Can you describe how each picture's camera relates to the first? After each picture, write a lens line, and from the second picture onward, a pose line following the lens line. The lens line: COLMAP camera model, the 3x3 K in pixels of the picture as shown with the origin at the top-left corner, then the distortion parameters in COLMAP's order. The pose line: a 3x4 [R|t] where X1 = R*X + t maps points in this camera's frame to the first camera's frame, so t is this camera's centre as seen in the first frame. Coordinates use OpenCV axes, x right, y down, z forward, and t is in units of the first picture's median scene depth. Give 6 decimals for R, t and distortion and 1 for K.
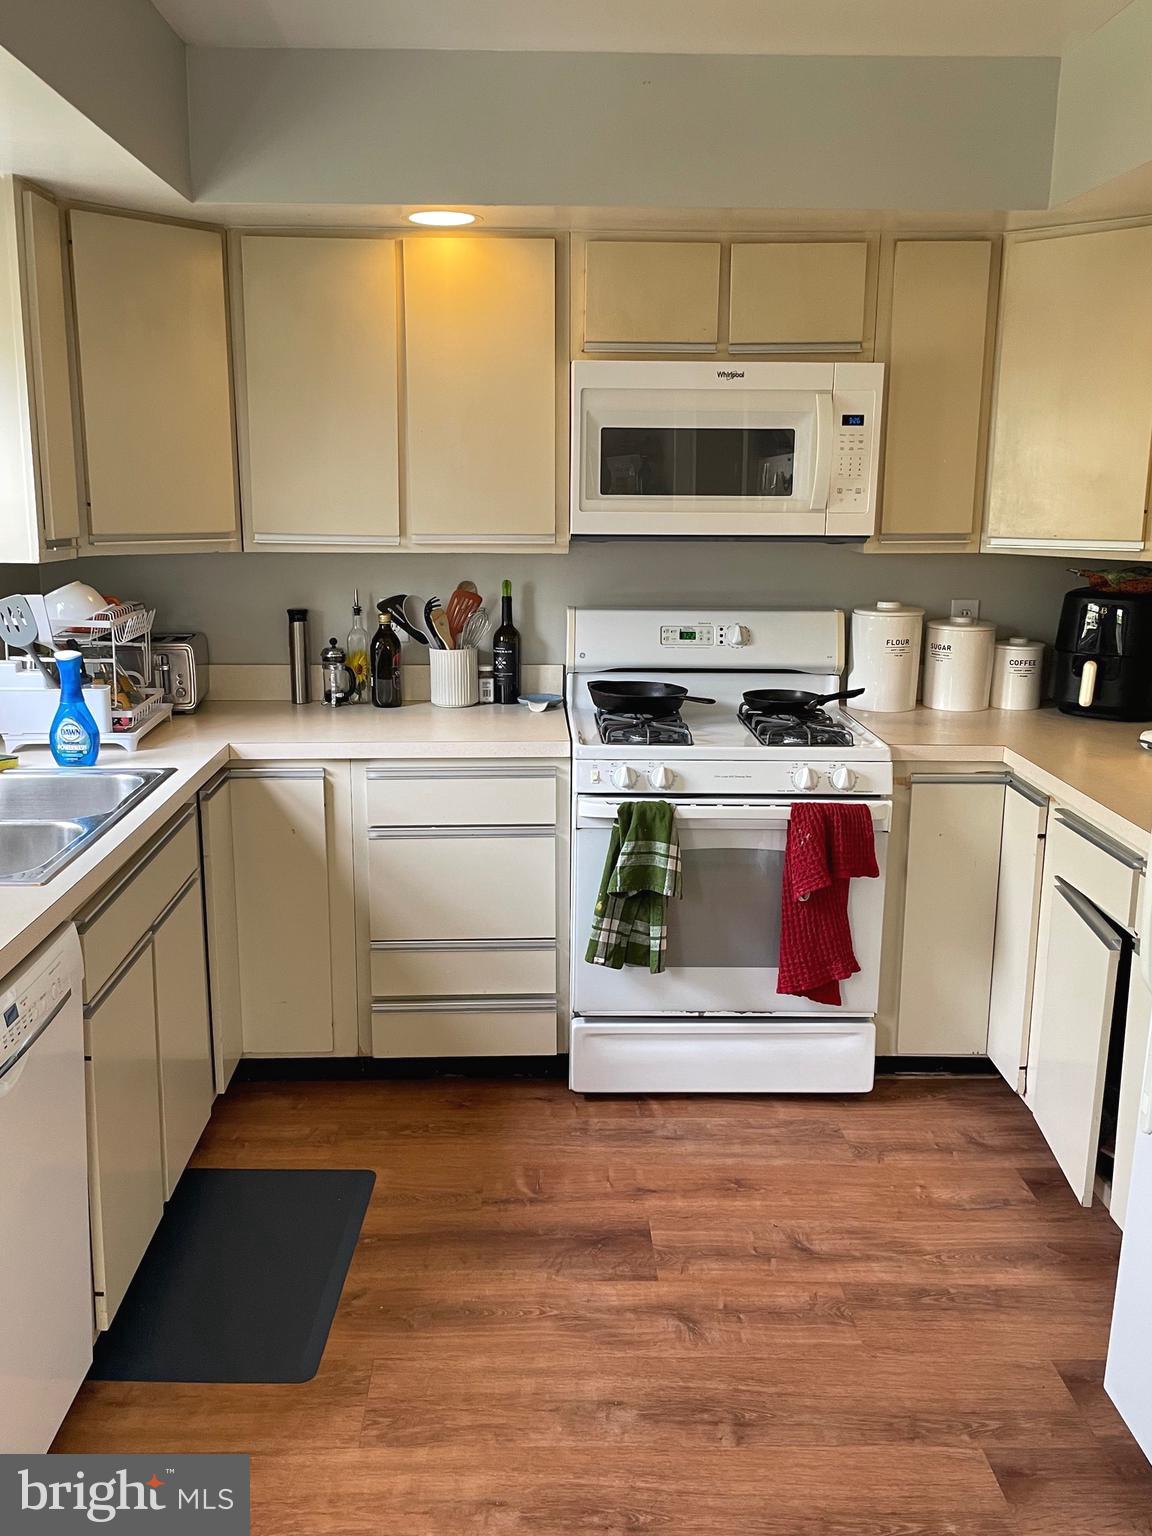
lens RADIAL K [[1321.4, 0, 571.7], [0, 1321.4, 768.7], [0, 0, 1]] dist [0.080844, -0.111530]
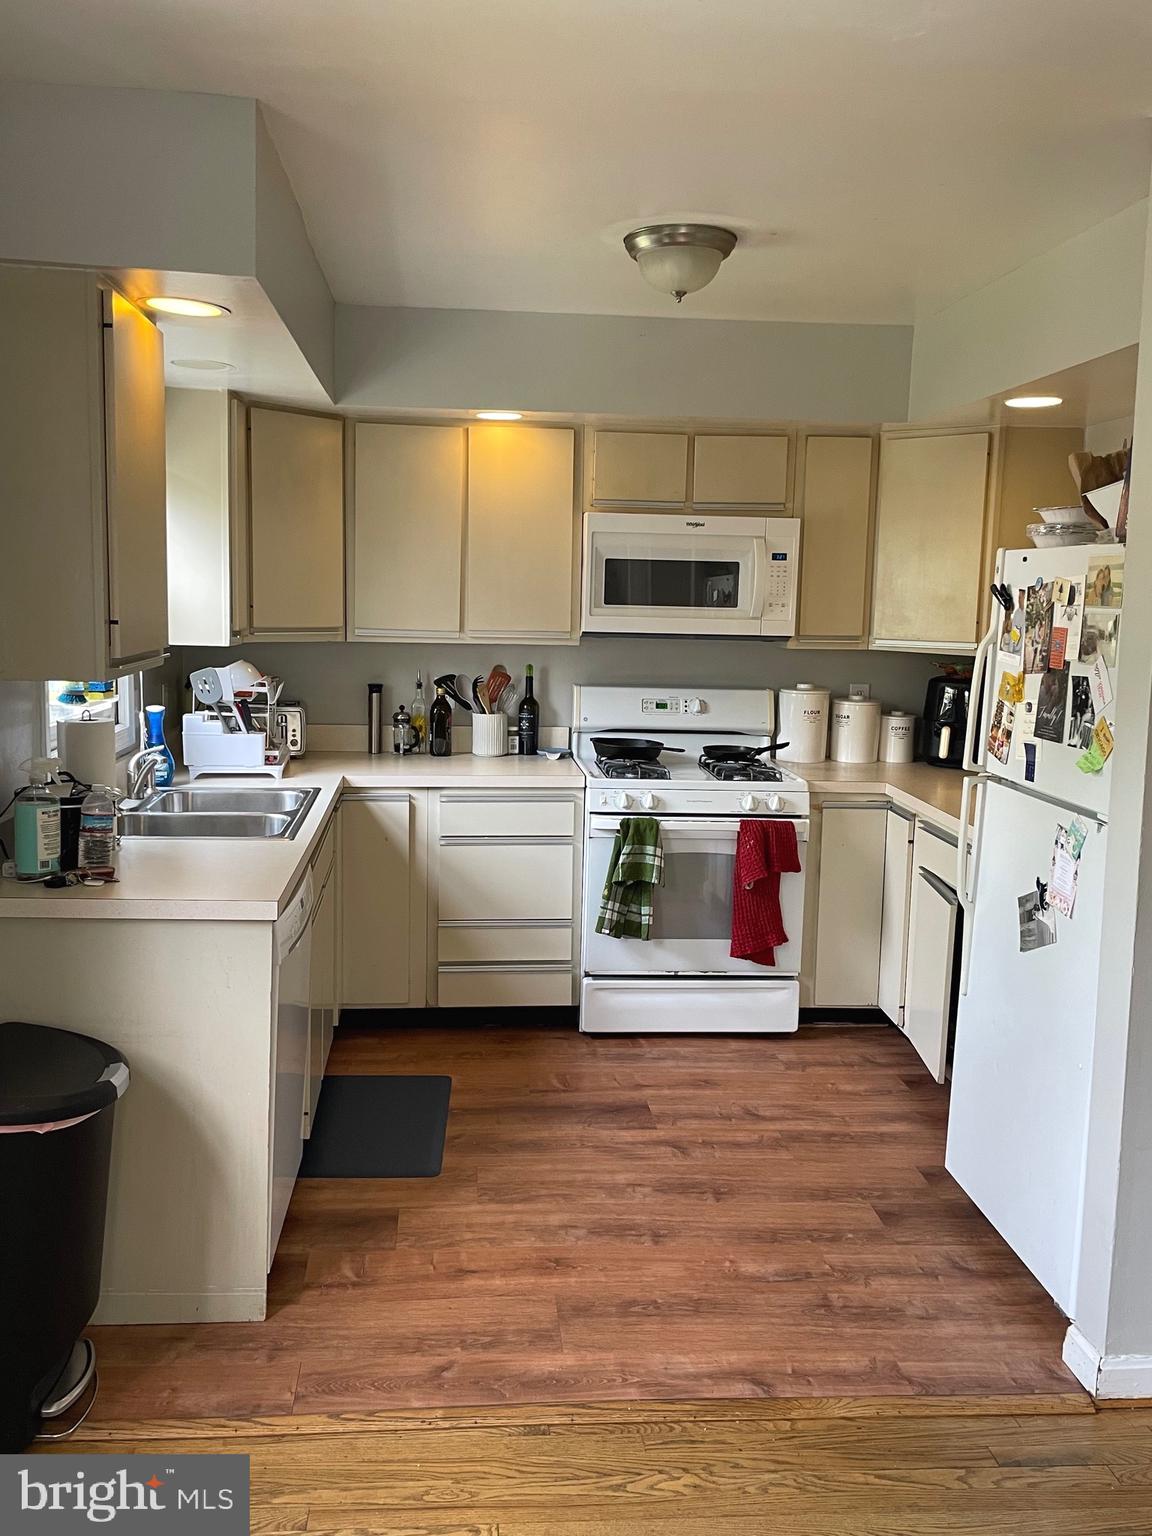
lens RADIAL K [[1321.4, 0, 573.5], [0, 1321.4, 767.6], [0, 0, 1]] dist [0.080844, -0.111530]
pose [[0.998034, 0.008115, 0.062151, -0.100464], [-0.003348, 0.997069, -0.076435, 0.077736], [-0.062589, 0.076076, 0.995136, -0.404806]]
